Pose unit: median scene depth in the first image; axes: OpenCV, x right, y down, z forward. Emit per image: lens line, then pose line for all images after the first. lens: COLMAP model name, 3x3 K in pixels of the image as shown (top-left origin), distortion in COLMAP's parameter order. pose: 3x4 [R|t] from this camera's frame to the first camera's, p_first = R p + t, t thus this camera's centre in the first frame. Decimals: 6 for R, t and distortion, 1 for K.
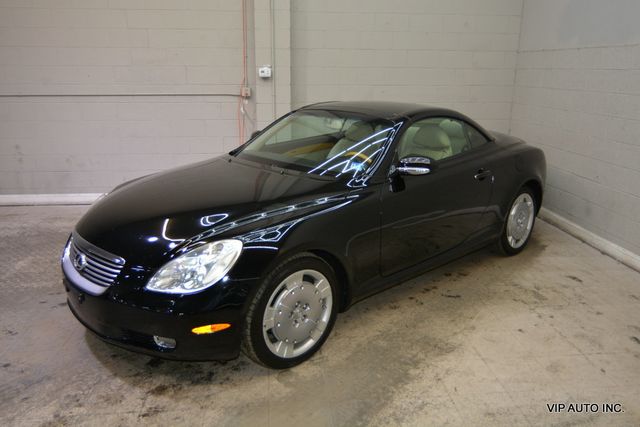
lens RADIAL K [[500.1, 0, 319.7], [0, 500.1, 212.5], [0, 0, 1]] dist [-0.007740, 0.003934]
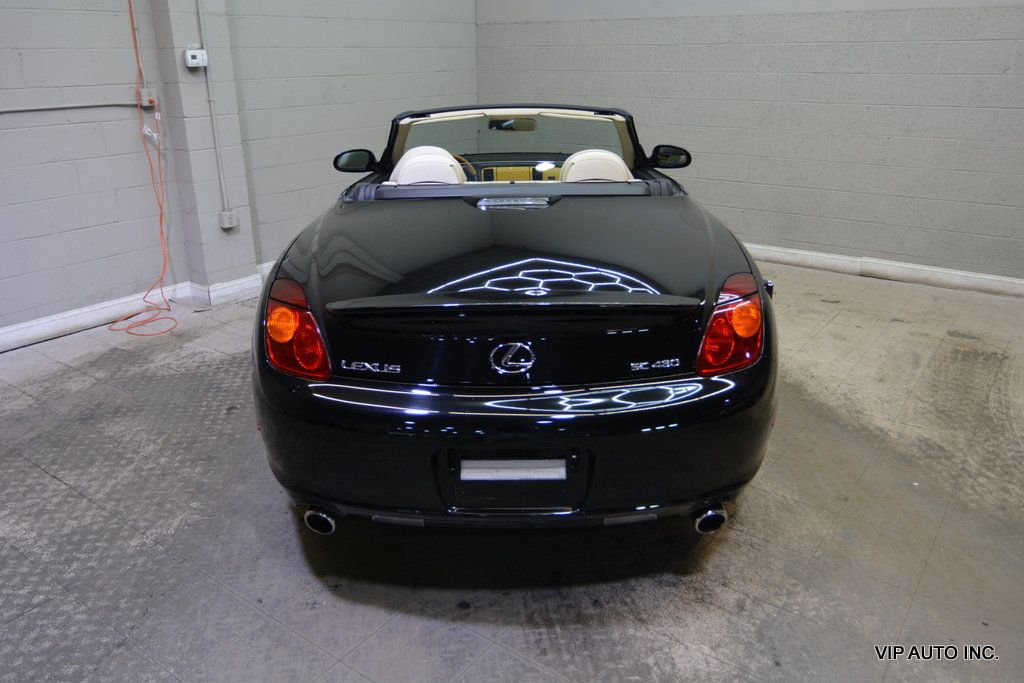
lens RADIAL K [[776.3, 0, 508.3], [0, 776.3, 337.5], [0, 0, 1]] dist [-0.011439, 0.005999]
pose [[0.666094, -0.269838, 0.695346, -1.028688], [0.221368, 0.961779, 0.161176, -0.090703], [-0.712260, 0.046569, 0.700369, 0.341052]]
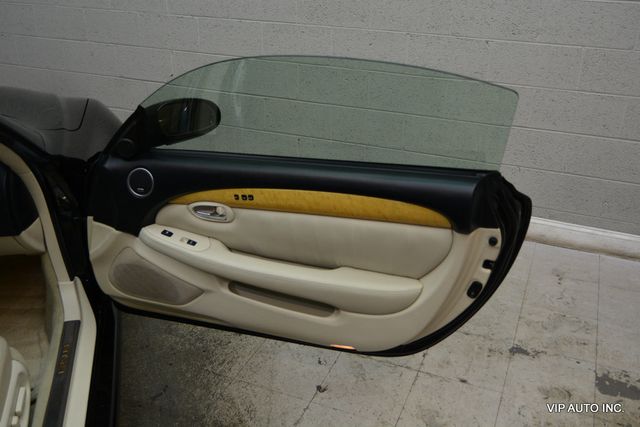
lens RADIAL K [[633.4, 0, 320.4], [0, 633.4, 212.7], [0, 0, 1]] dist [-0.008553, -0.001994]
pose [[0.470110, -0.385404, 0.794016, -0.090380], [0.242464, 0.921406, 0.303682, -0.170013], [-0.848651, 0.049756, 0.526608, 0.659266]]
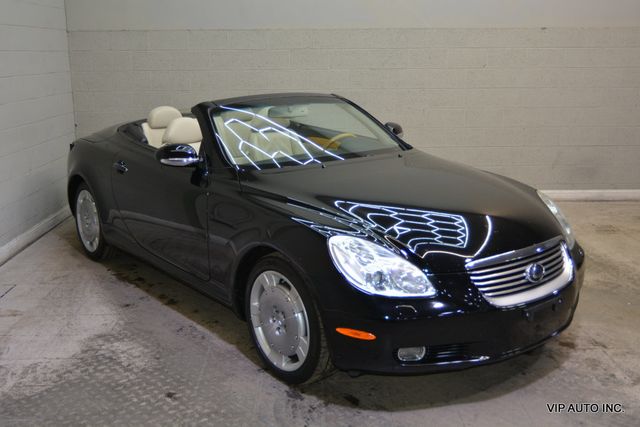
lens RADIAL K [[672.3, 0, 321.2], [0, 672.3, 214.2], [0, 0, 1]] dist [-0.011218, 0.006480]
pose [[0.072074, -0.240523, 0.967964, -1.447146], [0.286297, 0.934636, 0.210925, -0.308158], [-0.955426, 0.261923, 0.136224, 1.064771]]
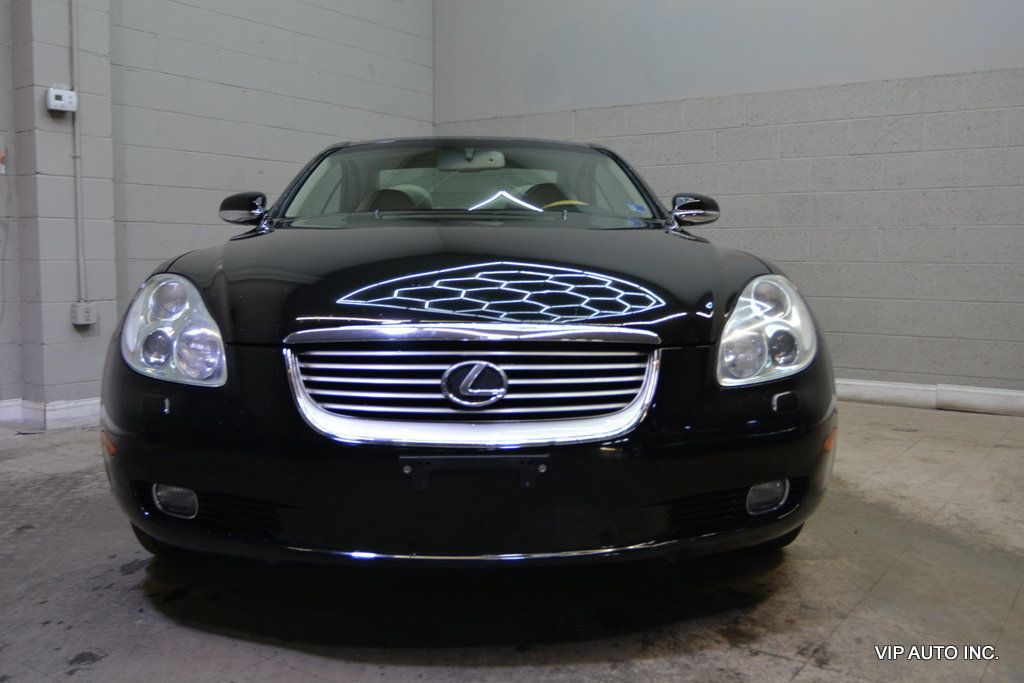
lens RADIAL K [[935.7, 0, 508.6], [0, 935.7, 337.5], [0, 0, 1]] dist [-0.015469, 0.003350]
pose [[0.645719, -0.071580, 0.760213, -0.889177], [0.214260, 0.972583, -0.090415, 0.120503], [-0.732898, 0.221266, 0.643352, 0.497349]]
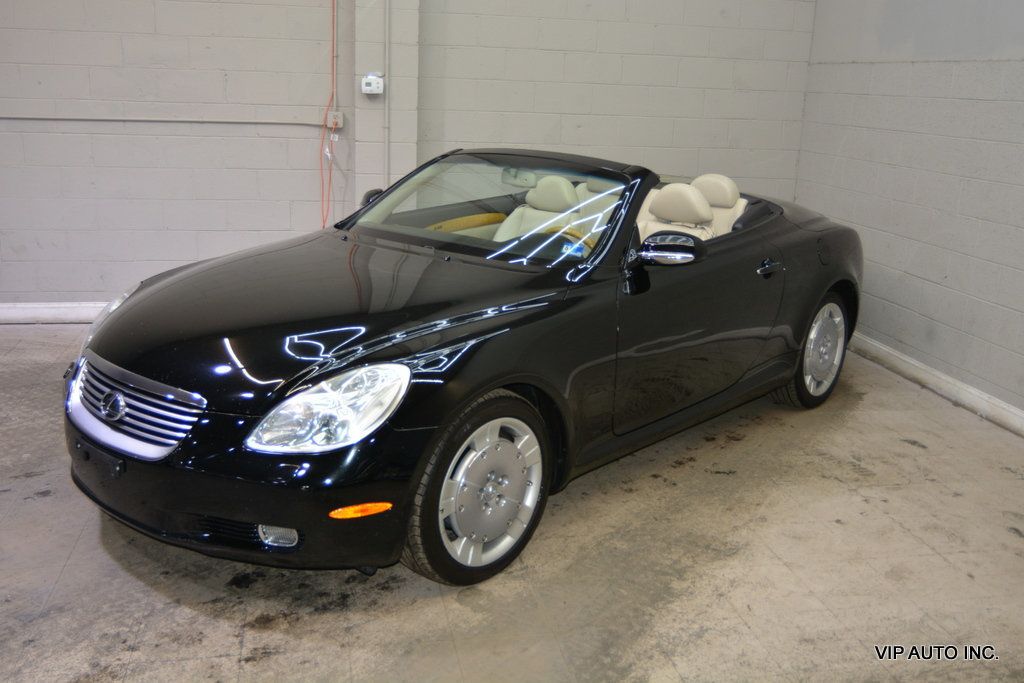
lens RADIAL K [[966.9, 0, 510.9], [0, 966.9, 341.8], [0, 0, 1]] dist [-0.017491, 0.003653]
pose [[0.994409, 0.001686, 0.105584, -0.129747], [-0.000141, 0.999893, -0.014638, 0.036234], [-0.105597, 0.014541, 0.994303, -0.142325]]
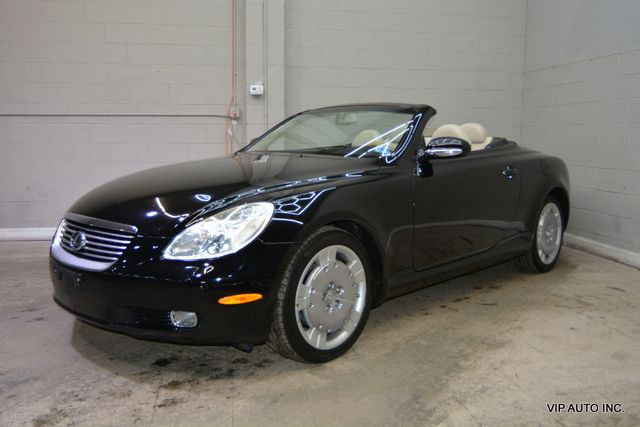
lens RADIAL K [[572.0, 0, 318.3], [0, 572.0, 213.4], [0, 0, 1]] dist [-0.014961, 0.003369]
pose [[0.998305, -0.011383, 0.057081, -0.110883], [0.019800, 0.988619, -0.149135, 0.188355], [-0.054734, 0.150012, 0.987168, -0.005038]]
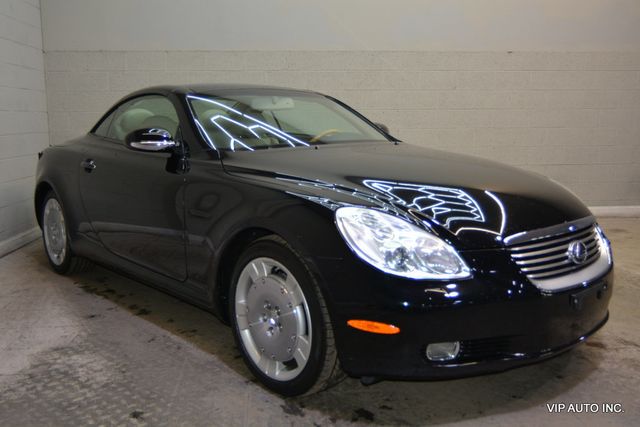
lens RADIAL K [[585.9, 0, 319.0], [0, 585.9, 210.9], [0, 0, 1]] dist [-0.016246, 0.006096]
pose [[0.012754, -0.158477, 0.987280, -1.186336], [0.287729, 0.946182, 0.148163, -0.170139], [-0.957627, 0.282180, 0.057666, 1.177927]]
